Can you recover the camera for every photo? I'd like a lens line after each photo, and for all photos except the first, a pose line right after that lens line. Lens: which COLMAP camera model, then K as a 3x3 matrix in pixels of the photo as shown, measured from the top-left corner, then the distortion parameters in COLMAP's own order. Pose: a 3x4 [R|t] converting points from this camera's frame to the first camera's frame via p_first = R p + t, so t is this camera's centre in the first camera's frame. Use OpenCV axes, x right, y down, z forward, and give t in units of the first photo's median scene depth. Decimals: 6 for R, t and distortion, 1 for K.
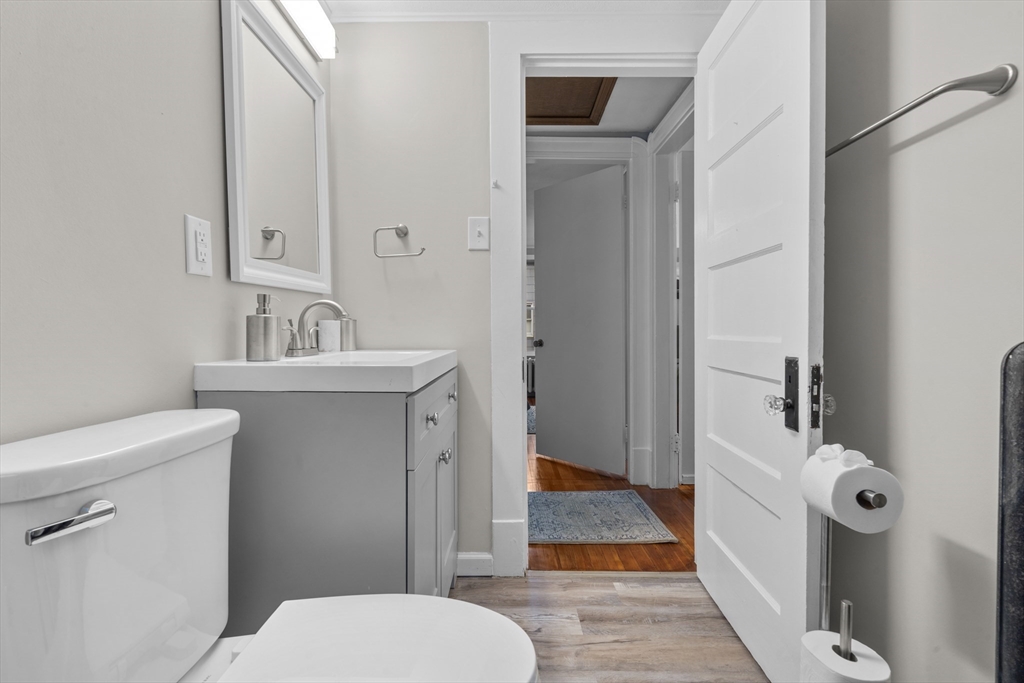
lens RADIAL K [[466.7, 0, 513.9], [0, 466.7, 336.8], [0, 0, 1]] dist [-0.003908, 0.002383]
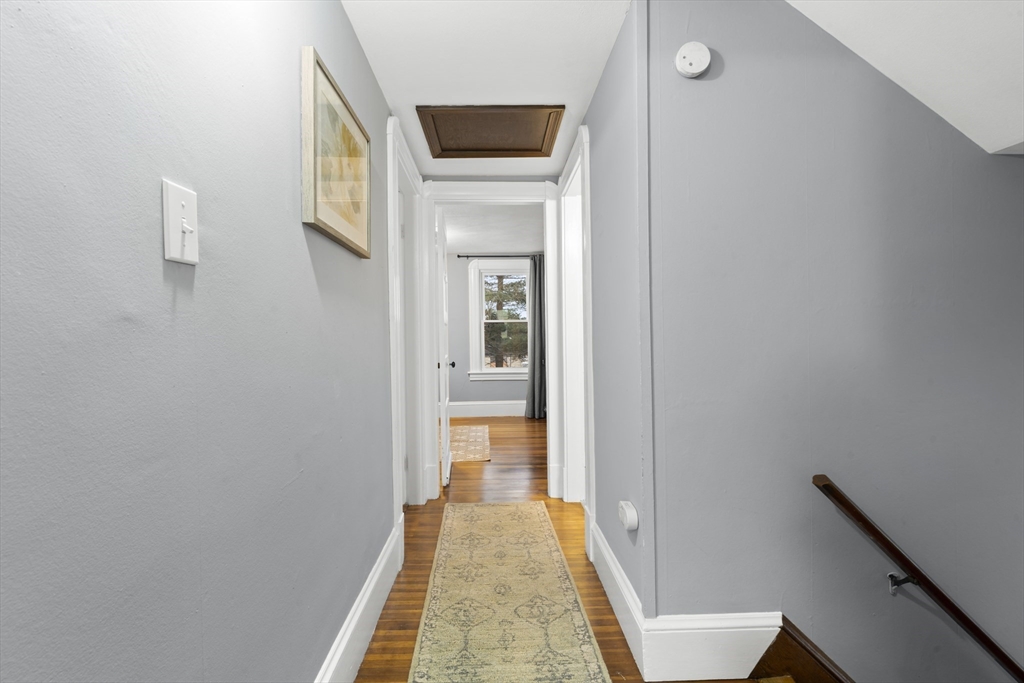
lens RADIAL K [[466.7, 0, 509.5], [0, 466.7, 343.8], [0, 0, 1]] dist [-0.003908, 0.002383]
pose [[-0.026220, -0.000387, 0.999656, -0.964486], [0.032864, 0.999459, 0.001249, -0.035983], [-0.999116, 0.032885, -0.026194, 1.040613]]
